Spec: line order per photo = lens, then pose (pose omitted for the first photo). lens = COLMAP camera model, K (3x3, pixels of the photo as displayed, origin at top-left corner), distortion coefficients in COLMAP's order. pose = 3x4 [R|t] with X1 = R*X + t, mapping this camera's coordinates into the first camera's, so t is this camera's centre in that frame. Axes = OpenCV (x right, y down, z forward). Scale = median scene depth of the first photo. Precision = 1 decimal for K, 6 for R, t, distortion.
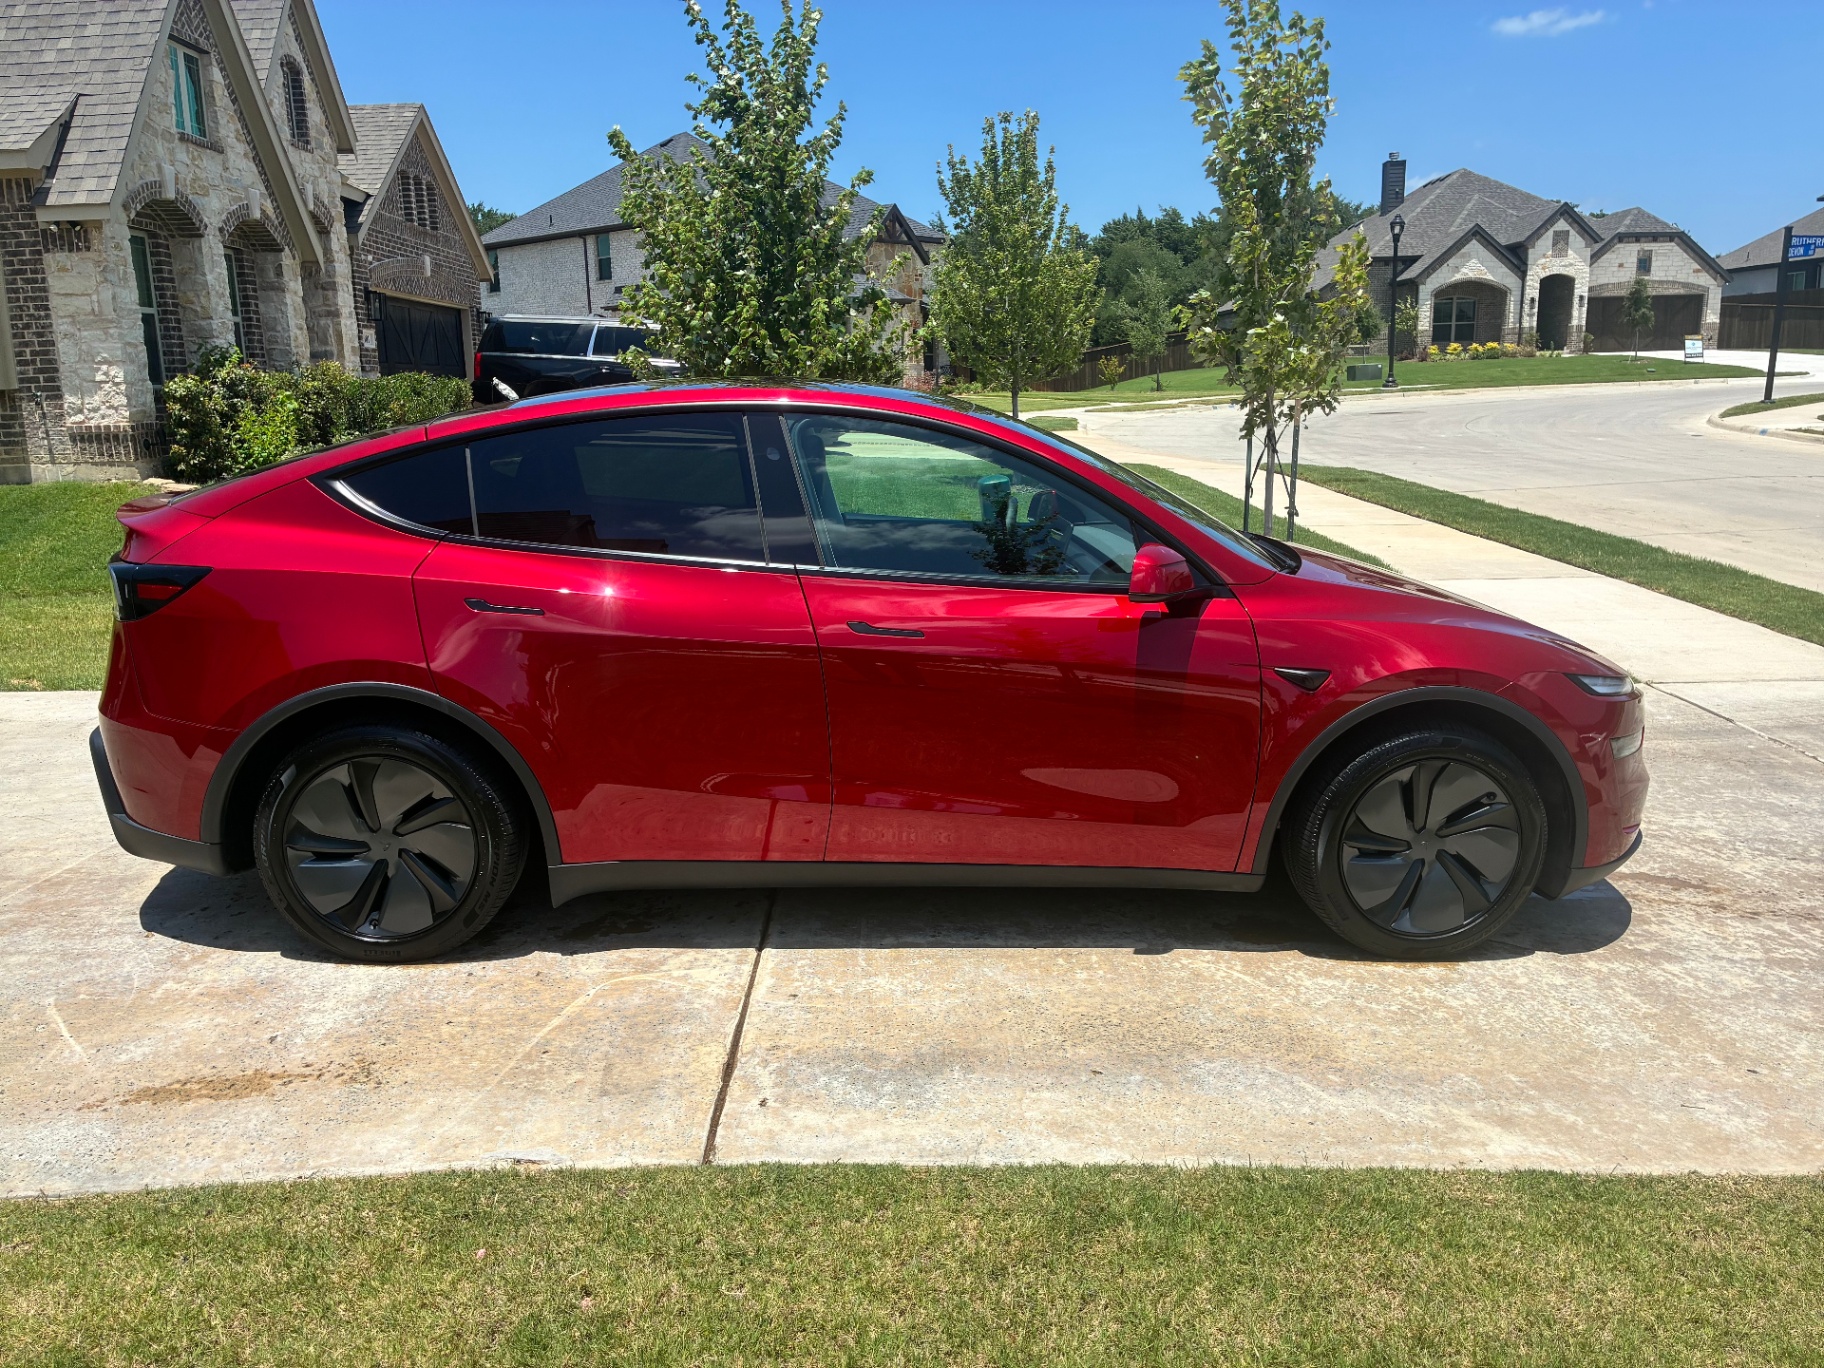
lens RADIAL K [[1369.0, 0, 910.2], [0, 1369.0, 684.1], [0, 0, 1]] dist [0.011958, -0.004281]
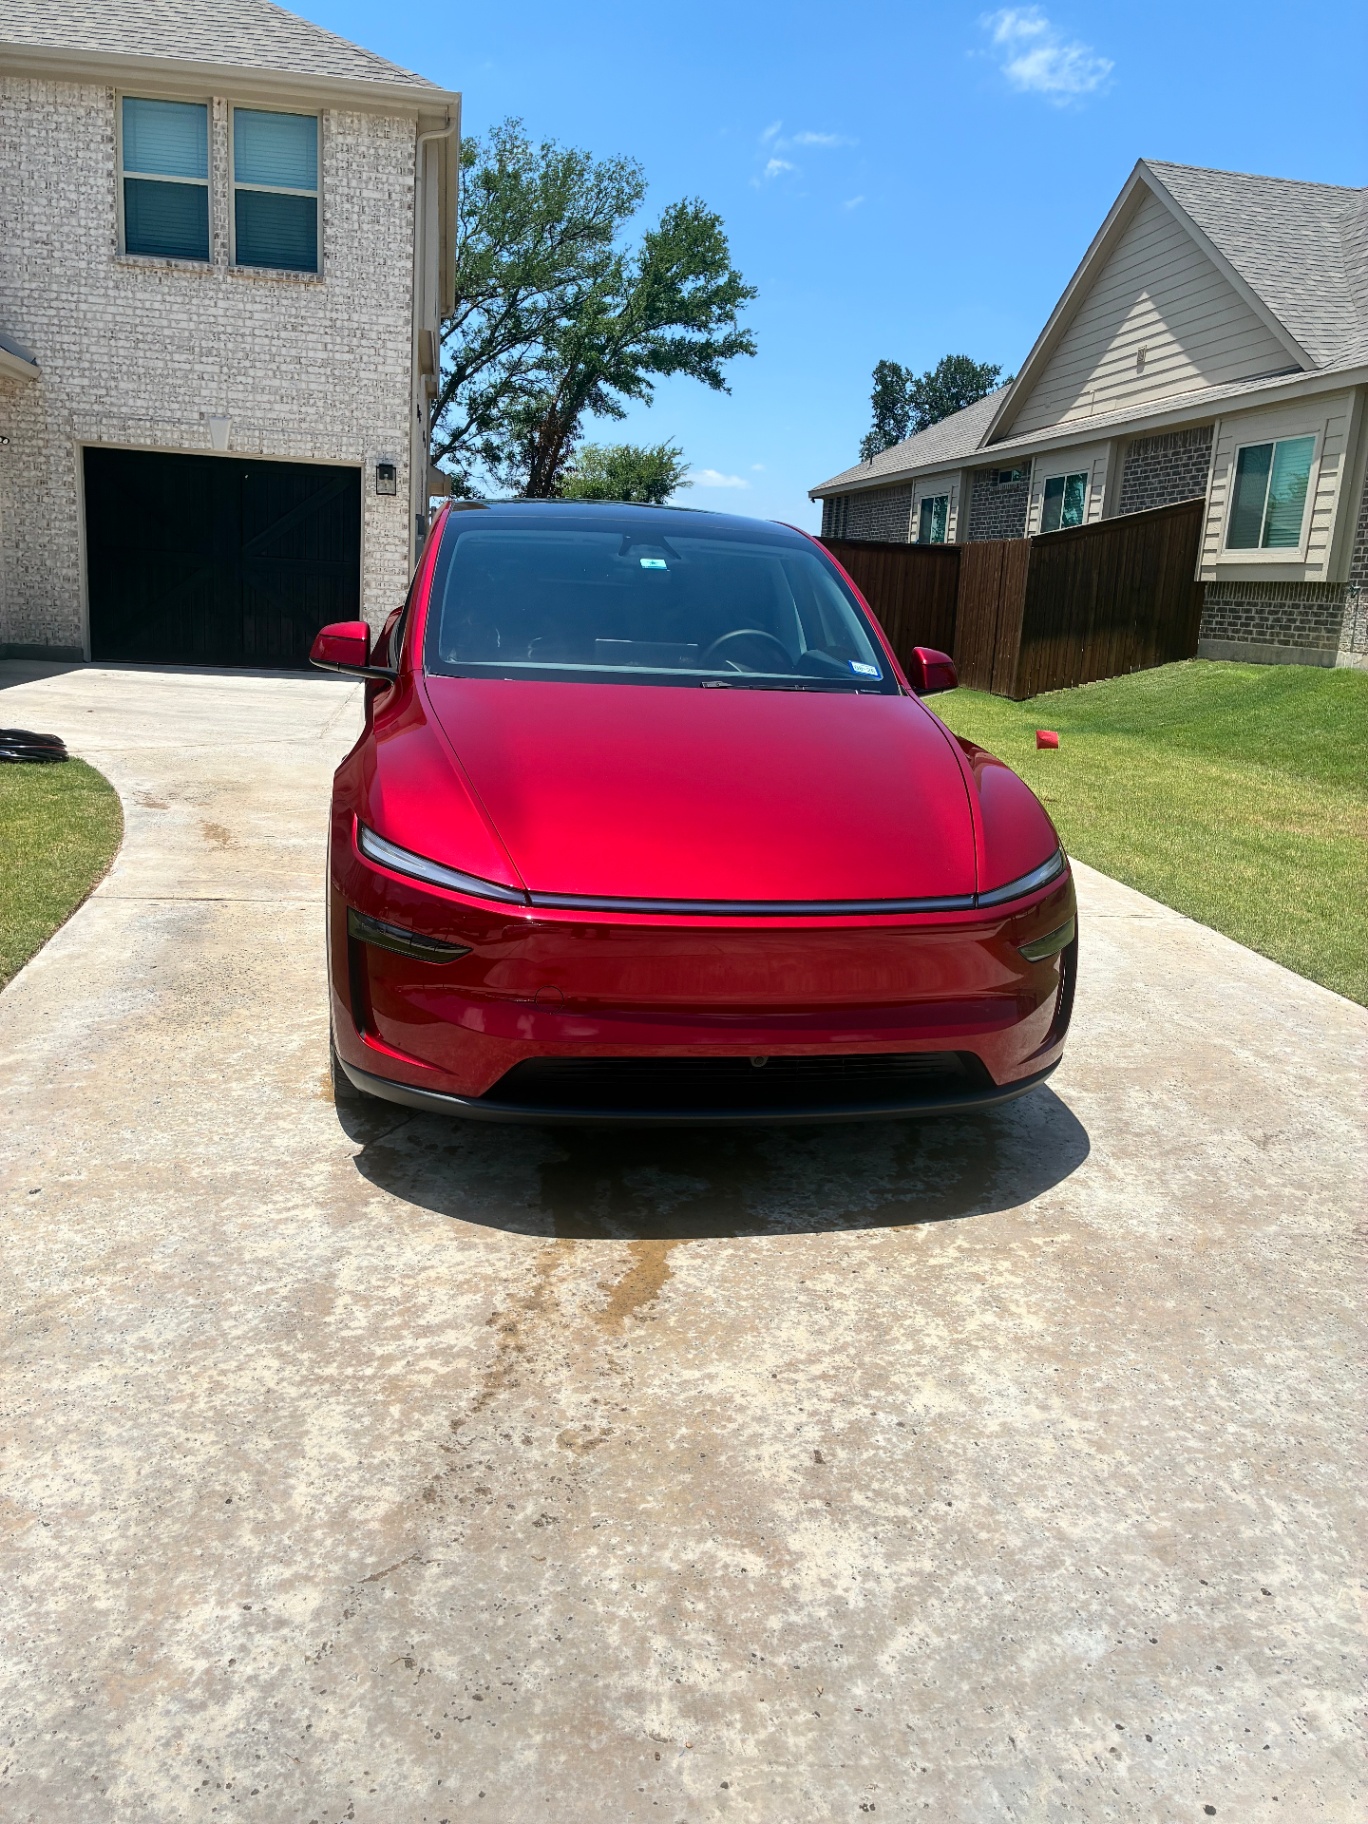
lens RADIAL K [[1369.0, 0, 682.6], [0, 1369.0, 910.2], [0, 0, 1]] dist [0.011958, -0.004281]
pose [[0.161994, 0.259749, -0.951992, 1.162135], [-0.270471, 0.939476, 0.210310, -0.159240], [0.949001, 0.223417, 0.222444, 0.894888]]
